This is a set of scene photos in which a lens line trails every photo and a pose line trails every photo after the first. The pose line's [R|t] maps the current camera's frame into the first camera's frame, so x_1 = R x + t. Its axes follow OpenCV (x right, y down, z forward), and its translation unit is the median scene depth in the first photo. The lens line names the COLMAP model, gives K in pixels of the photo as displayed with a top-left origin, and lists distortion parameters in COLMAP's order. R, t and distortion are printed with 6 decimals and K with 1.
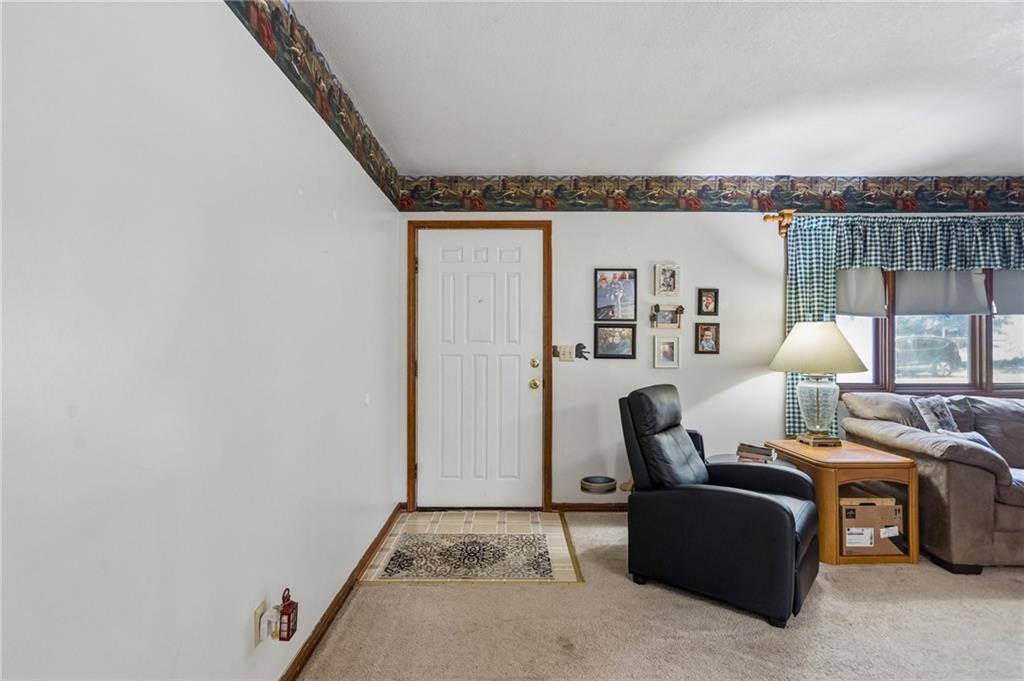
lens RADIAL K [[403.3, 0, 512.0], [0, 403.3, 340.5], [0, 0, 1]] dist [-0.022808, 0.009708]
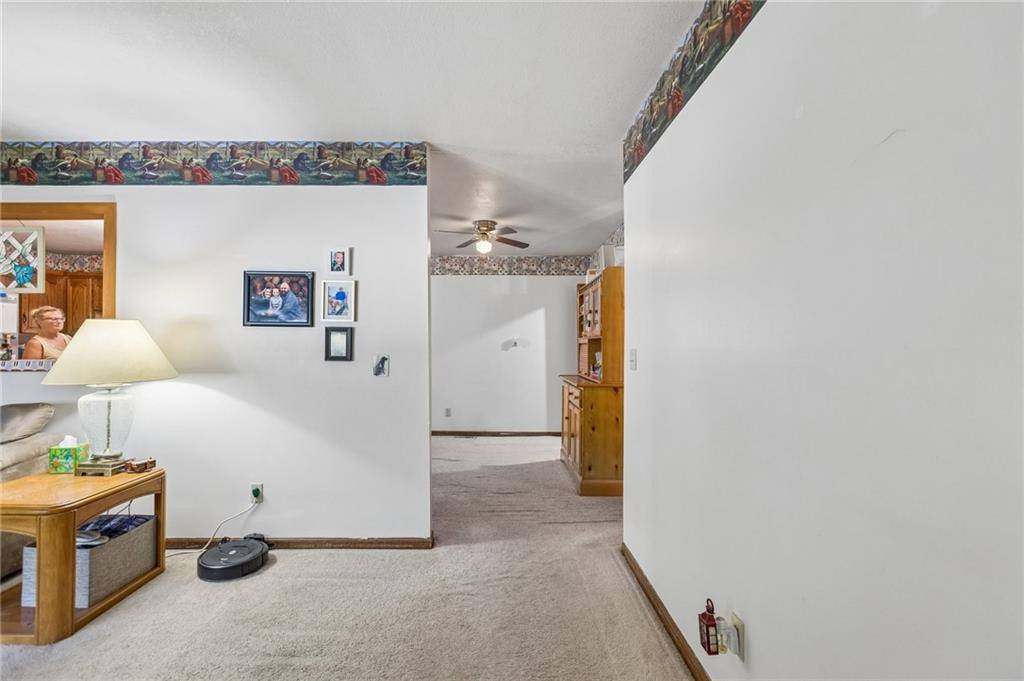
lens RADIAL K [[484.8, 0, 512.0], [0, 484.8, 340.5], [0, 0, 1]] dist [-0.009469, -0.000548]
pose [[0.999935, 0.002616, 0.011132, 0.895626], [-0.002603, 0.999996, -0.001157, -0.002785], [-0.011135, 0.001128, 0.999937, 0.003430]]
